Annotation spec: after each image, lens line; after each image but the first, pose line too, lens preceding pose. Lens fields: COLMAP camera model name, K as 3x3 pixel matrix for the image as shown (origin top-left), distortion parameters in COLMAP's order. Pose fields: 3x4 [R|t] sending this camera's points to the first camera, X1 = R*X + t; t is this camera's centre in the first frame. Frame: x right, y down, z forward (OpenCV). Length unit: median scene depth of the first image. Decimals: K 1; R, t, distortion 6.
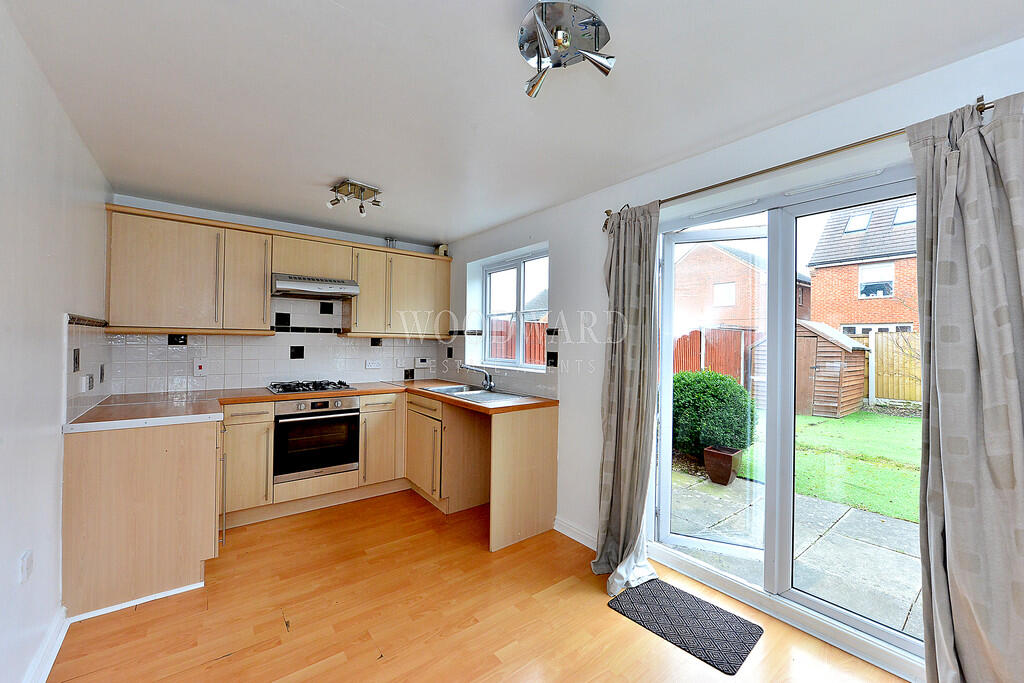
lens RADIAL K [[405.6, 0, 514.4], [0, 405.6, 336.6], [0, 0, 1]] dist [-0.008814, -0.000294]
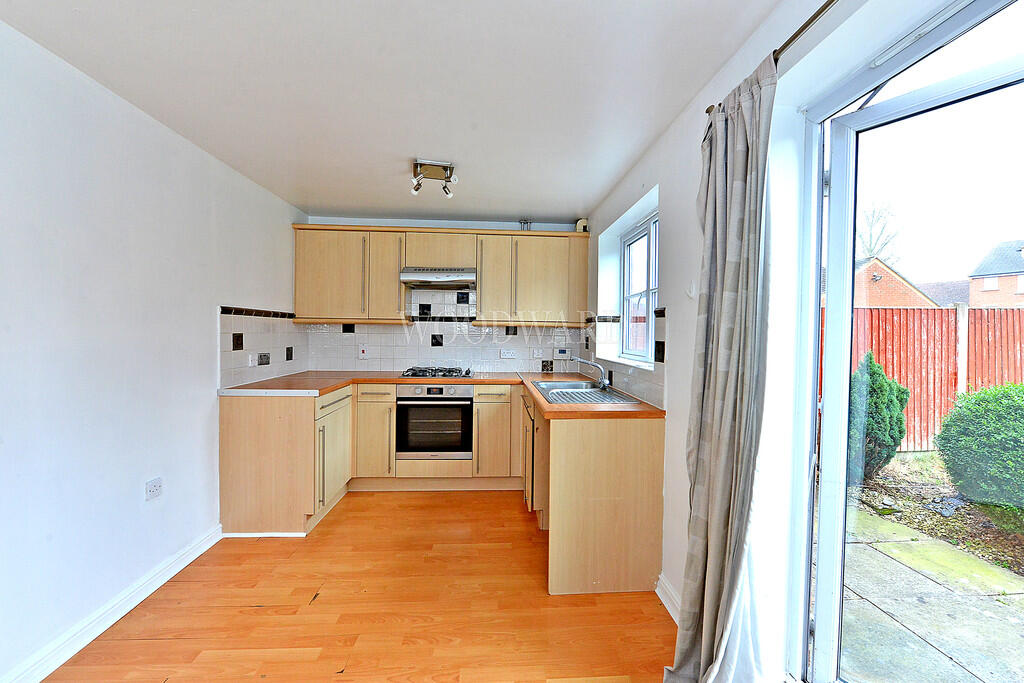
lens RADIAL K [[405.6, 0, 514.4], [0, 405.6, 336.6], [0, 0, 1]] dist [-0.008814, -0.000294]
pose [[0.824299, 0.003402, -0.566145, 0.274603], [0.004763, 0.999905, 0.012944, 0.019003], [0.566135, -0.013366, 0.824204, 0.270033]]
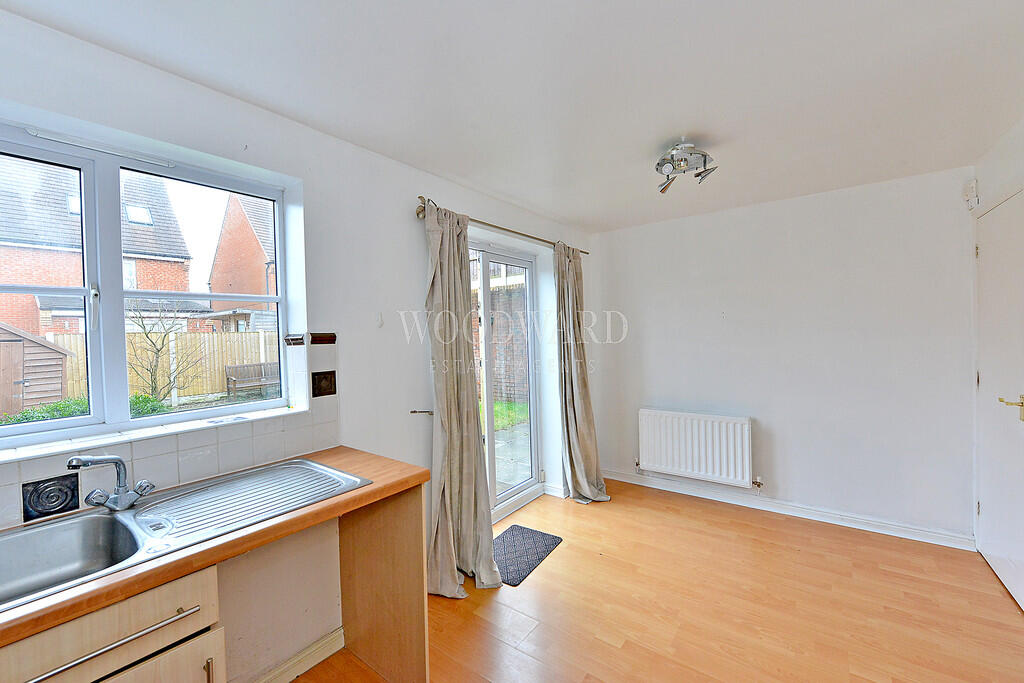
lens RADIAL K [[405.6, 0, 514.4], [0, 405.6, 336.6], [0, 0, 1]] dist [-0.008814, -0.000294]
pose [[-0.257775, -0.012904, 0.966119, -0.544018], [0.013364, 0.999768, 0.016919, -0.020260], [-0.966113, 0.017273, -0.257542, 0.852289]]
